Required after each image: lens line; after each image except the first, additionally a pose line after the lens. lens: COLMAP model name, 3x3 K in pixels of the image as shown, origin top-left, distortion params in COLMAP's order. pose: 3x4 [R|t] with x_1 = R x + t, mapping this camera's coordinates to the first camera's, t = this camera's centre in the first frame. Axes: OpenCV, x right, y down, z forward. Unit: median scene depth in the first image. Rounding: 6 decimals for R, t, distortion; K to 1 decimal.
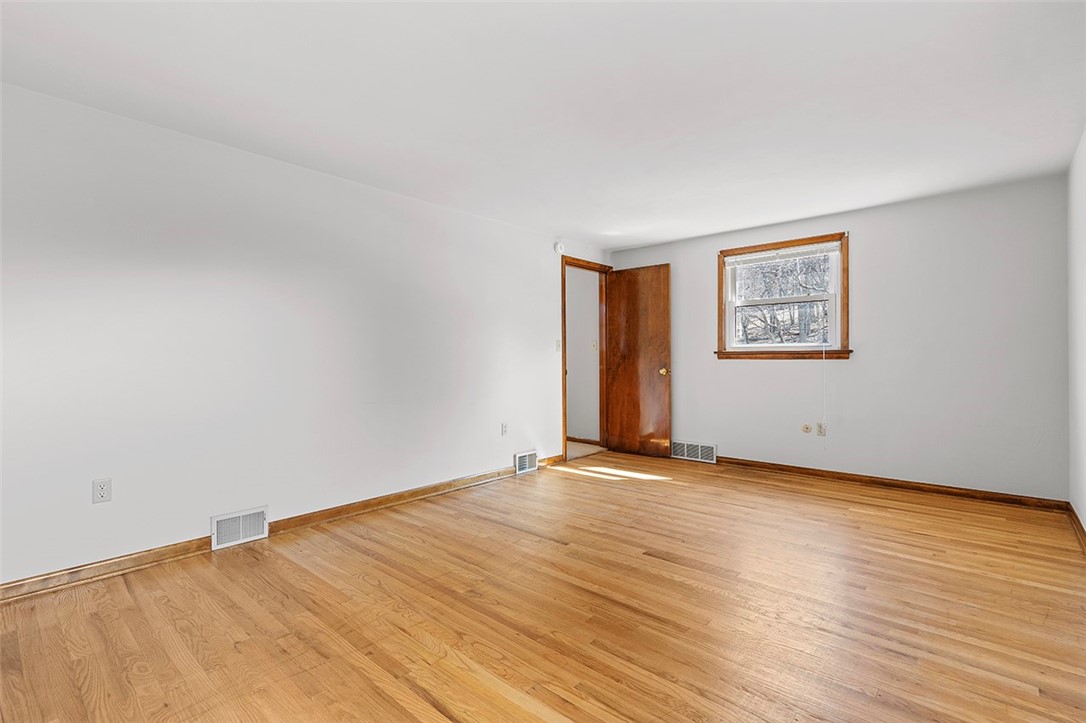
lens RADIAL K [[487.9, 0, 546.2], [0, 487.9, 360.7], [0, 0, 1]] dist [0.022358, -0.000358]
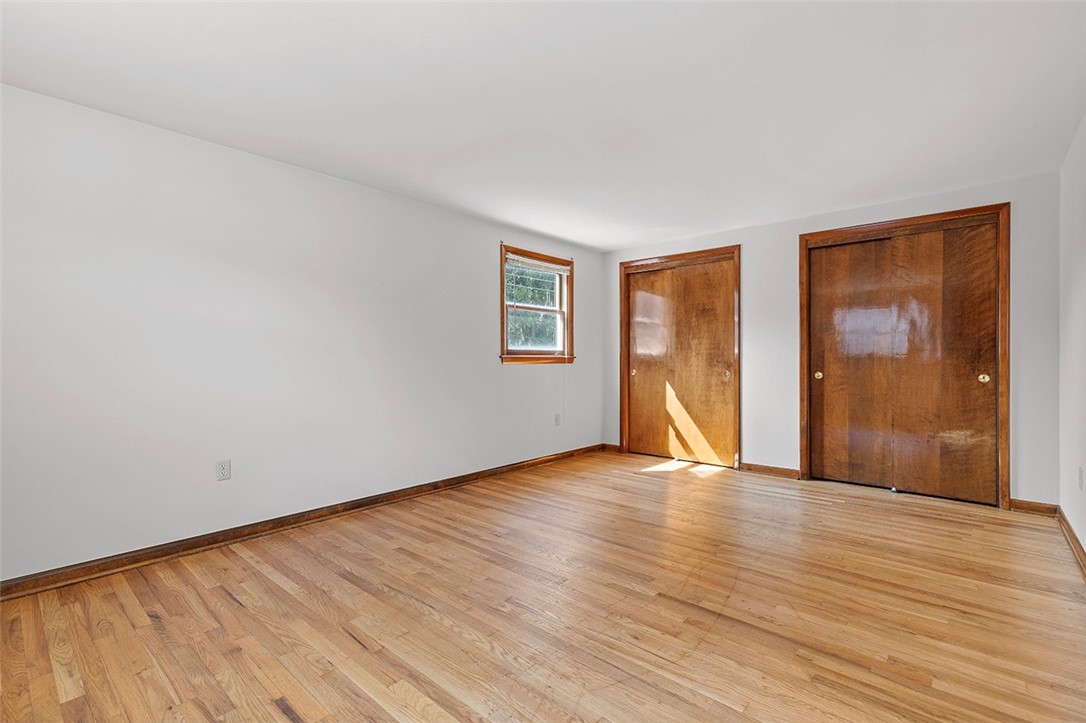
lens RADIAL K [[487.9, 0, 541.4], [0, 487.9, 361.5], [0, 0, 1]] dist [0.022358, -0.000358]
pose [[-0.999954, 0.009330, 0.002203, 0.229071], [0.009346, 0.999929, 0.007449, -0.007860], [-0.002133, 0.007469, -0.999970, 1.808037]]
